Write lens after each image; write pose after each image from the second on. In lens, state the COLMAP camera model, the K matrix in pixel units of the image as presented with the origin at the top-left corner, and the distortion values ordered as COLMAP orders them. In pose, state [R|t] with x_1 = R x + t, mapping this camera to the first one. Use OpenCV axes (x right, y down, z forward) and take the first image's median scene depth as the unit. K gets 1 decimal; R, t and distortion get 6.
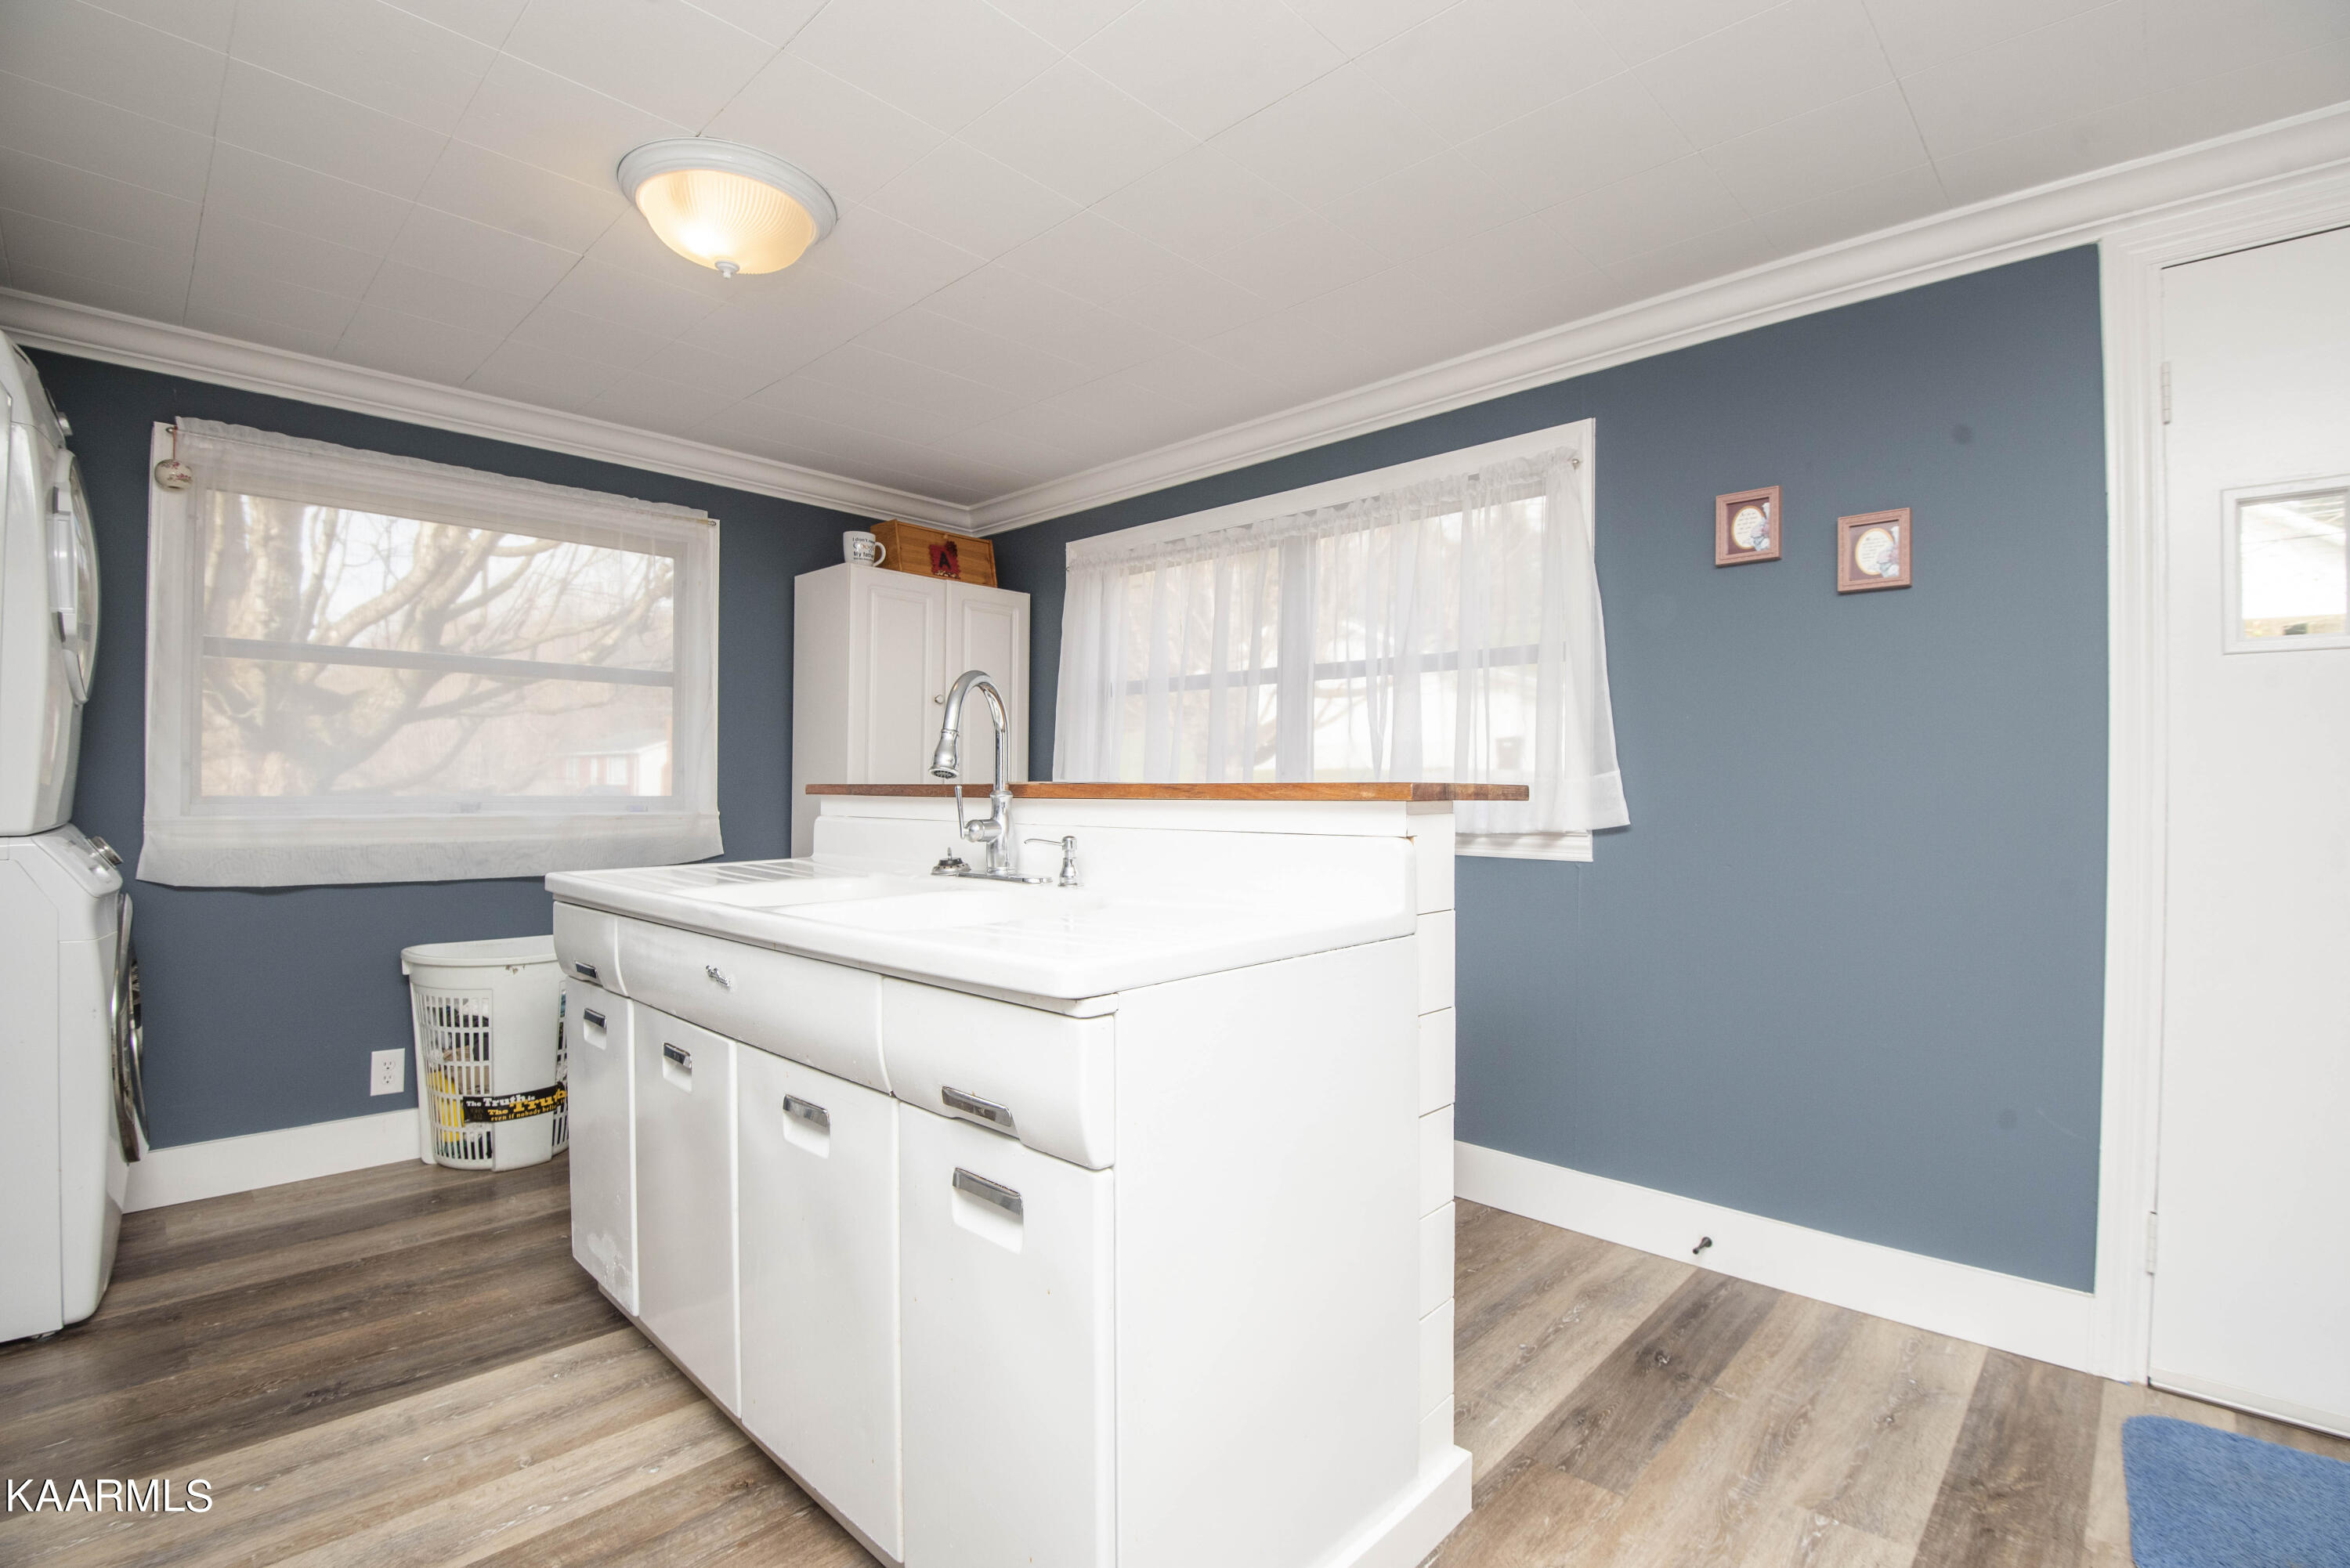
lens RADIAL K [[1061.3, 0, 1188.5], [0, 1061.3, 785.0], [0, 0, 1]] dist [-0.036030, -0.001298]
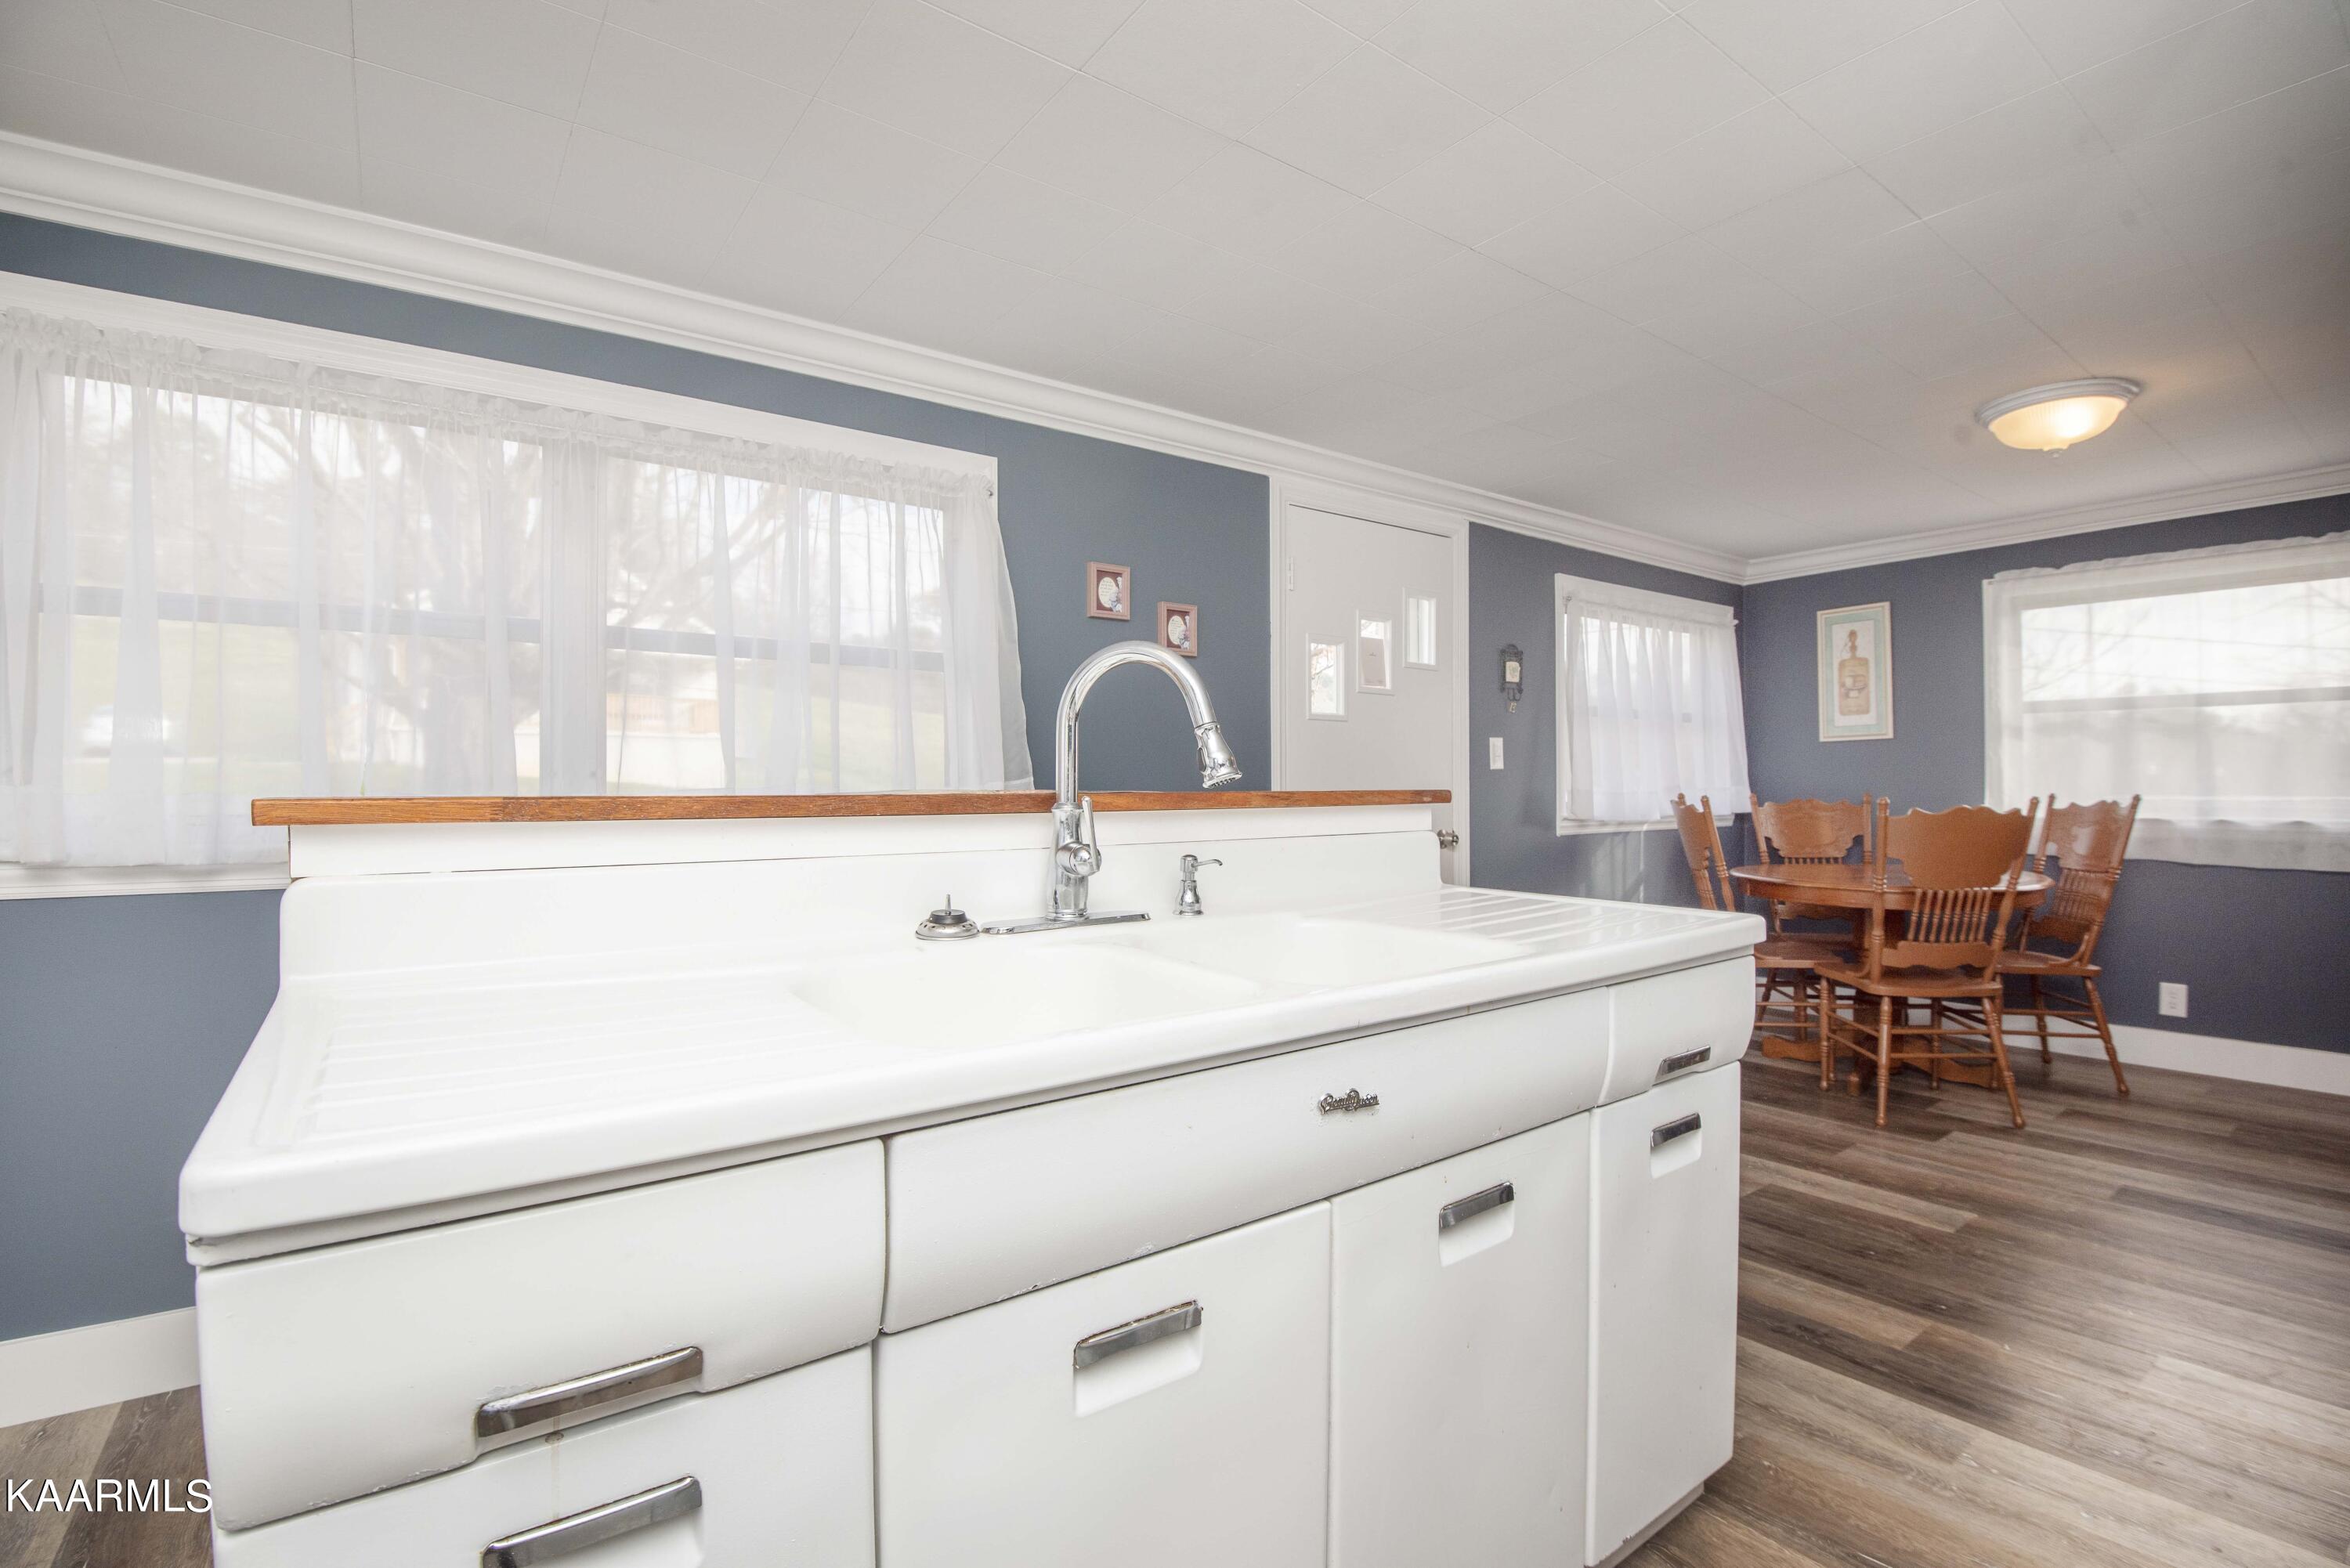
lens RADIAL K [[1066.4, 0, 1189.8], [0, 1066.4, 782.8], [0, 0, 1]] dist [0.000632, -0.029867]
pose [[0.173867, 0.000005, 0.984769, -0.669410], [0.001235, 0.999999, -0.000223, -0.007009], [-0.984768, 0.001255, 0.173867, 0.594802]]
